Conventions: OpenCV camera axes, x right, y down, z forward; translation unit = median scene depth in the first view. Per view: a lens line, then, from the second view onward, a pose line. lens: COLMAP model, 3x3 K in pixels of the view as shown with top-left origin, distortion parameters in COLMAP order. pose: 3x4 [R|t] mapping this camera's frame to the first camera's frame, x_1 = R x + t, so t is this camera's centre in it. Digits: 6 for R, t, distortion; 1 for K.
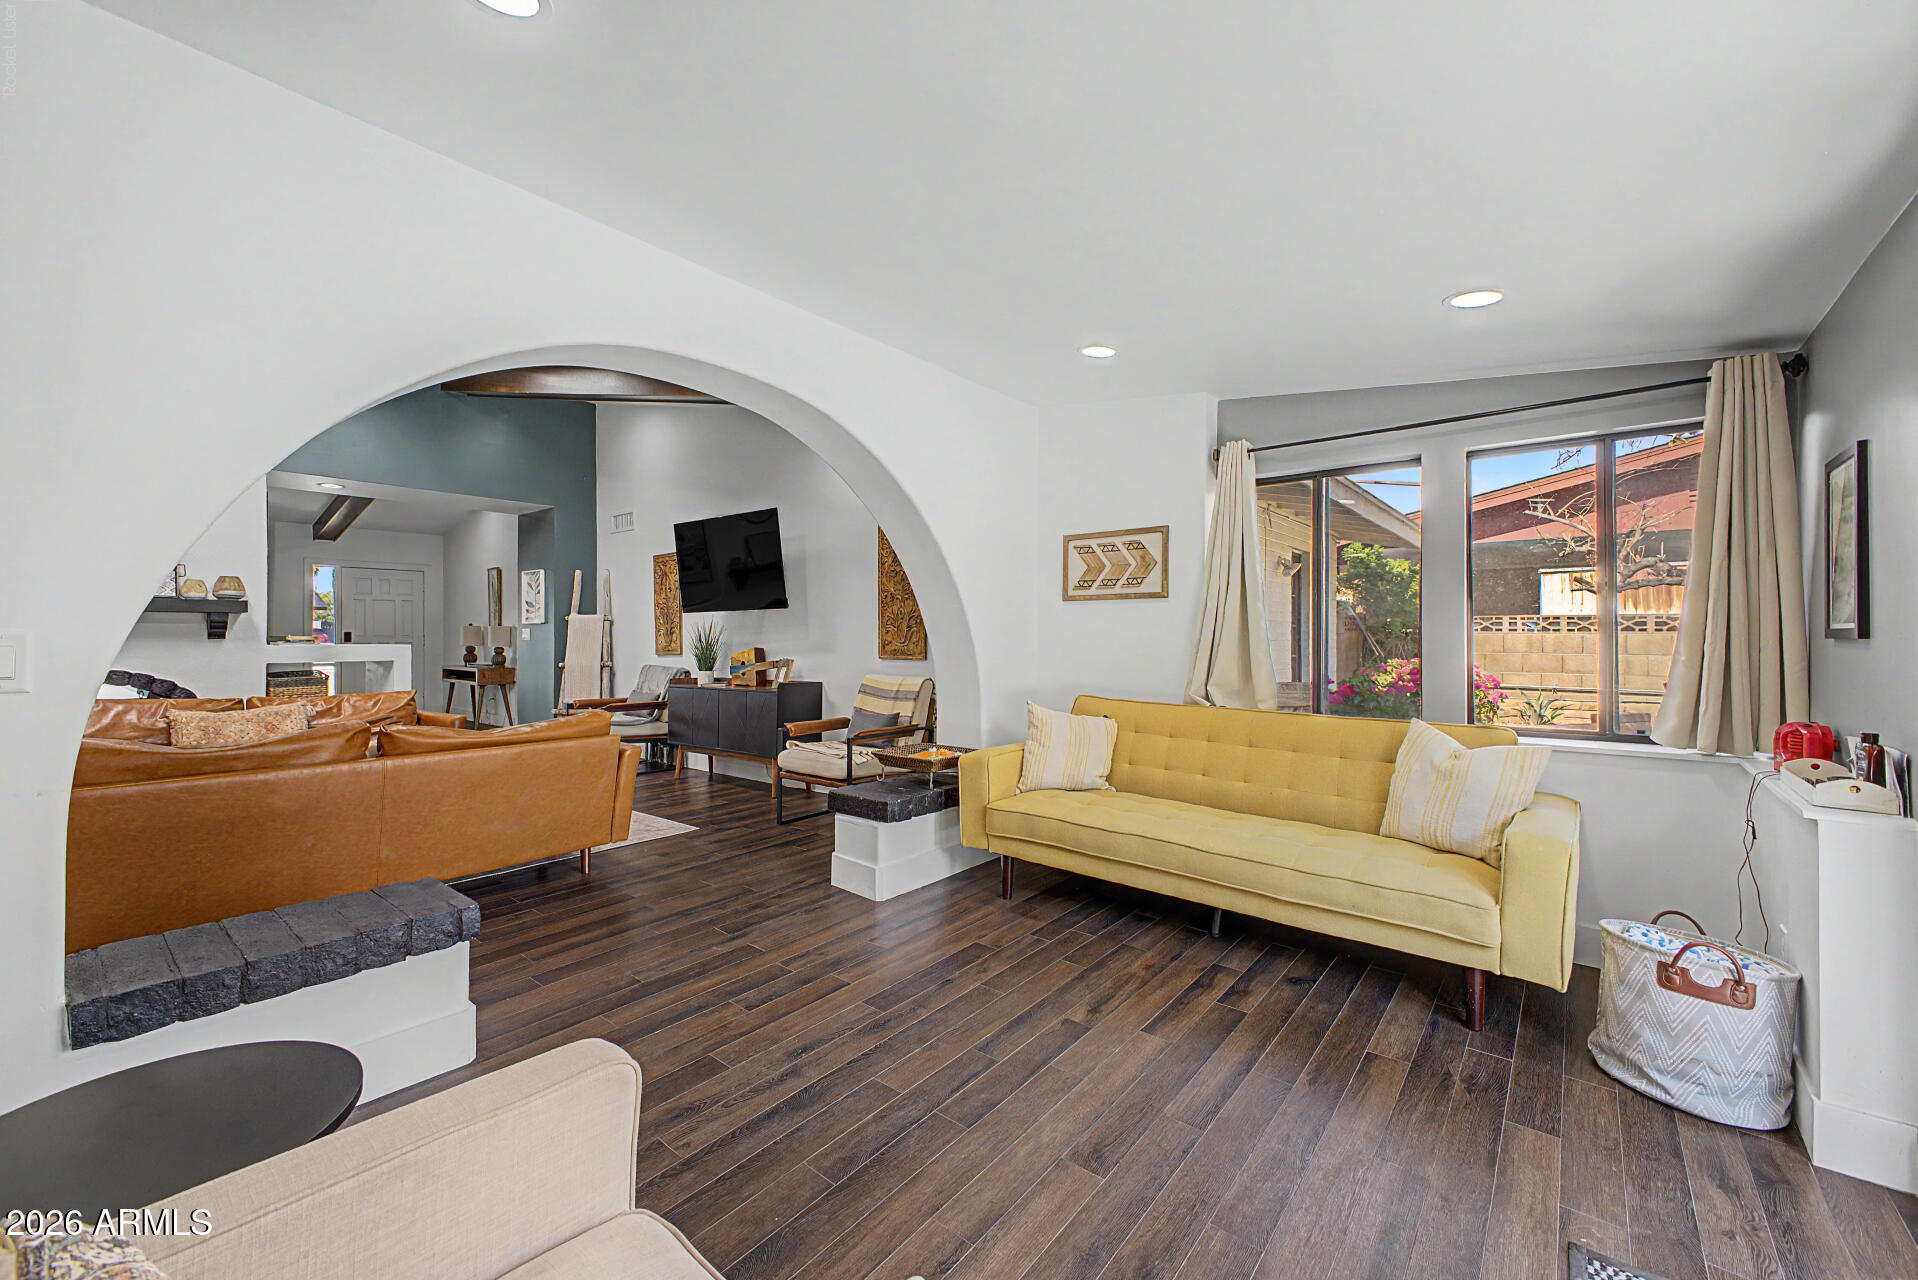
lens RADIAL K [[787.2, 0, 958.7], [0, 787.2, 635.4], [0, 0, 1]] dist [0.015389, -0.000102]
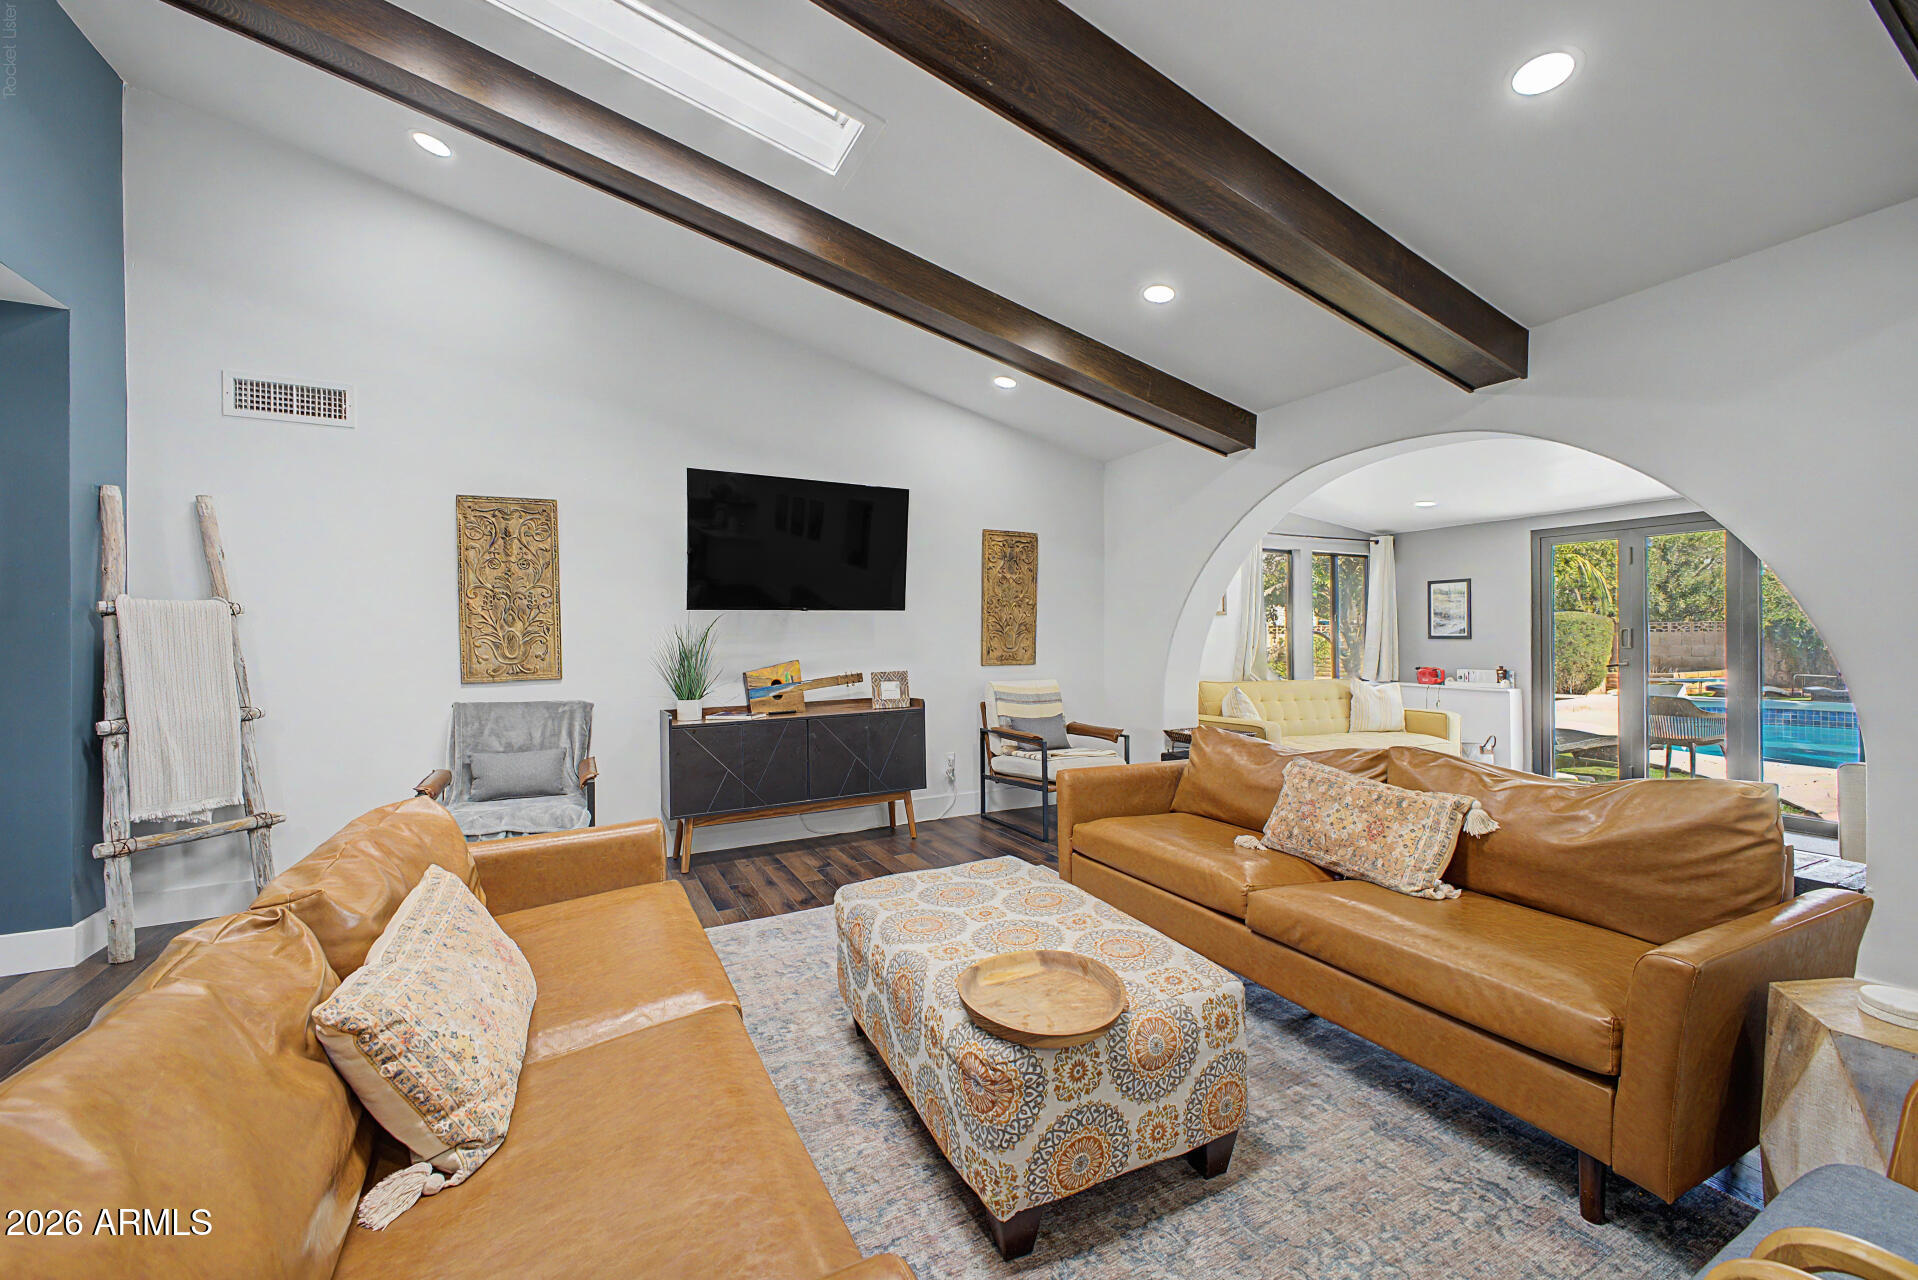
lens RADIAL K [[767.9, 0, 969.5], [0, 767.9, 626.8], [0, 0, 1]] dist [0.013789, -0.000108]
pose [[0.382613, 0.007649, 0.923877, -0.862932], [0.005009, 0.999934, -0.010353, -0.007809], [-0.923895, 0.008589, 0.382550, 0.569063]]
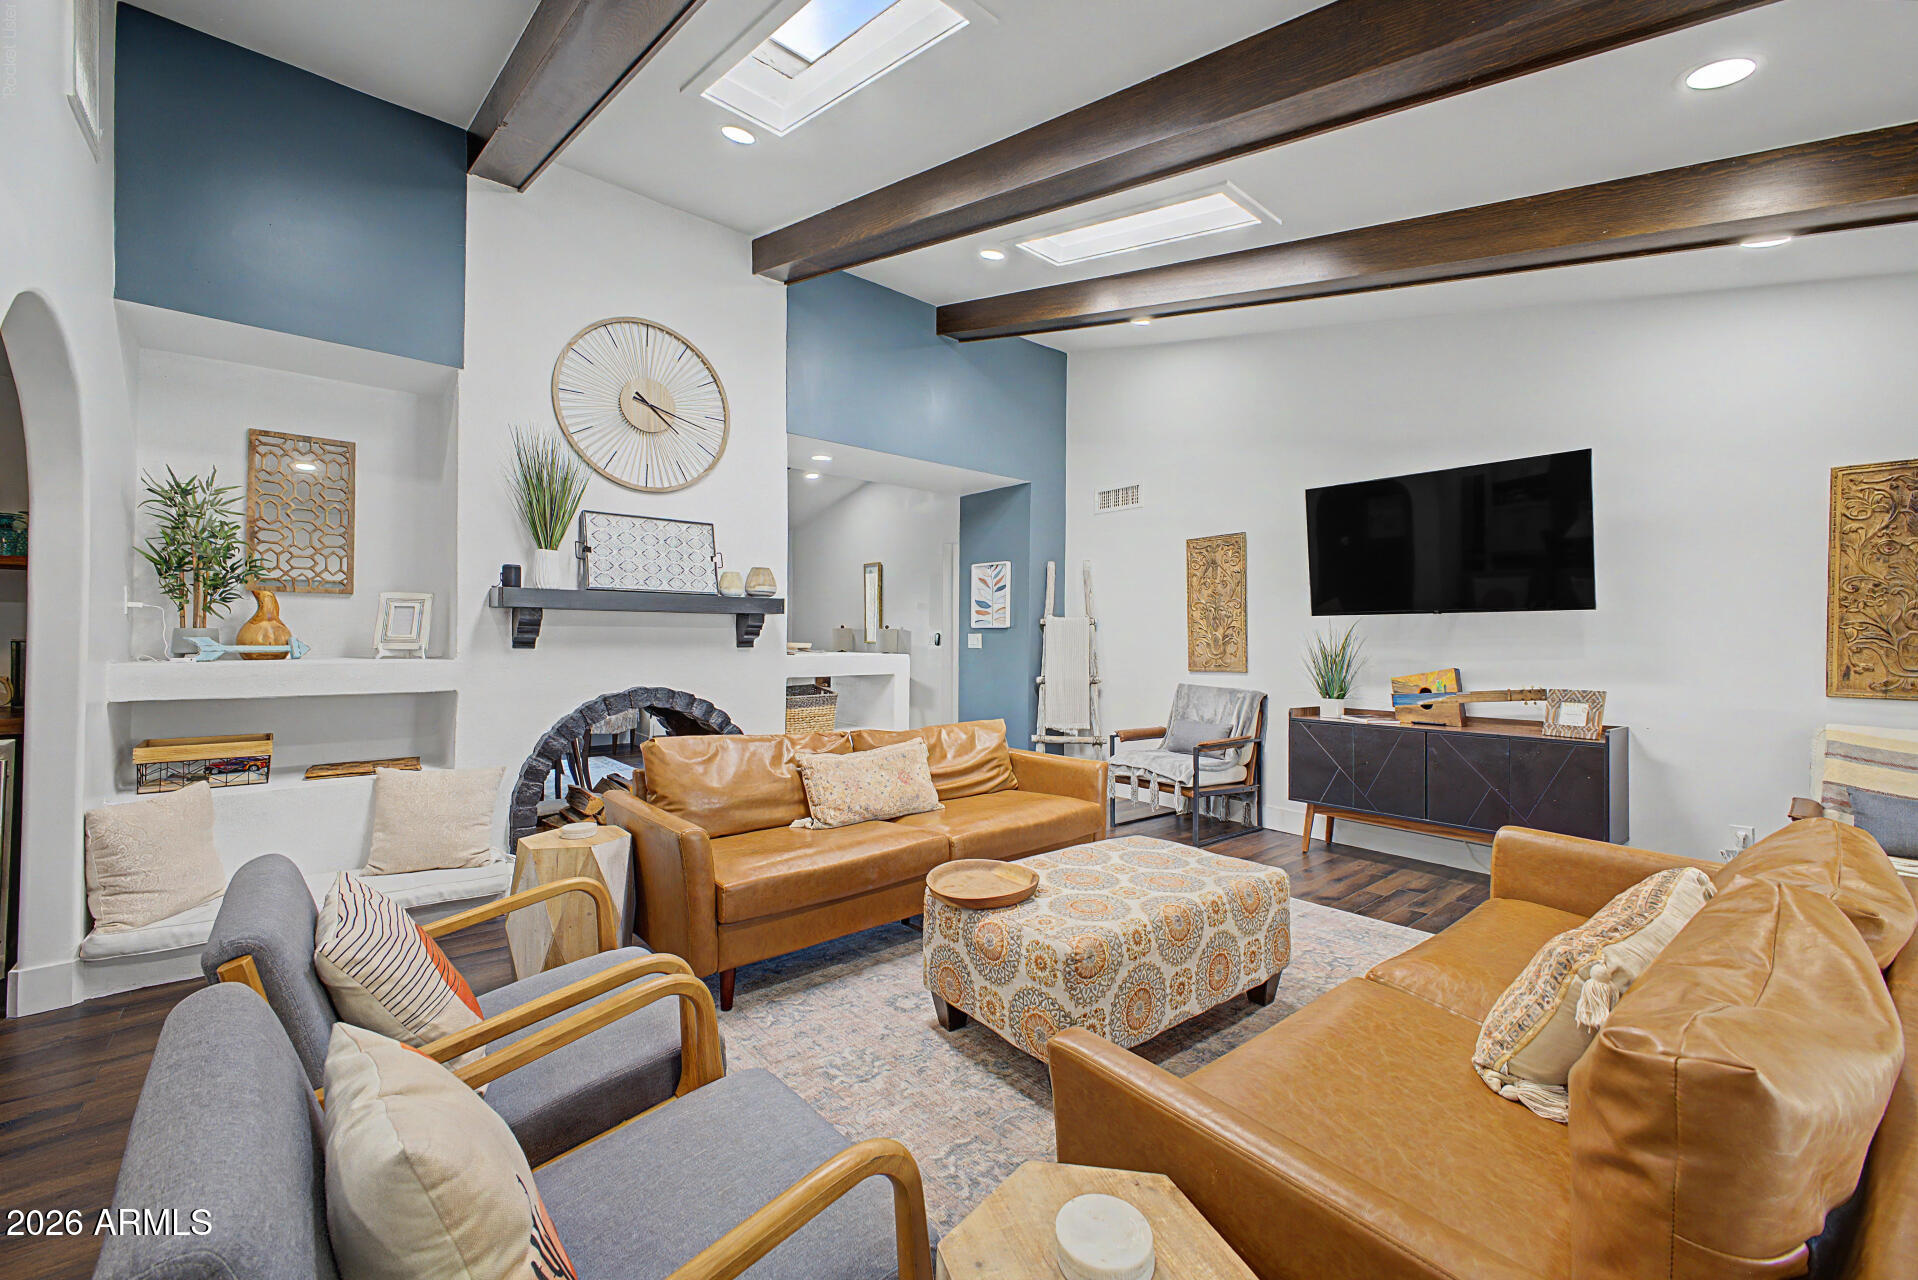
lens RADIAL K [[787.2, 0, 958.7], [0, 787.2, 635.4], [0, 0, 1]] dist [0.015389, -0.000102]
pose [[0.981084, 0.009650, -0.193344, -0.540053], [-0.010108, 0.999948, -0.001387, -0.007683], [0.193320, 0.003315, 0.981130, 0.253439]]
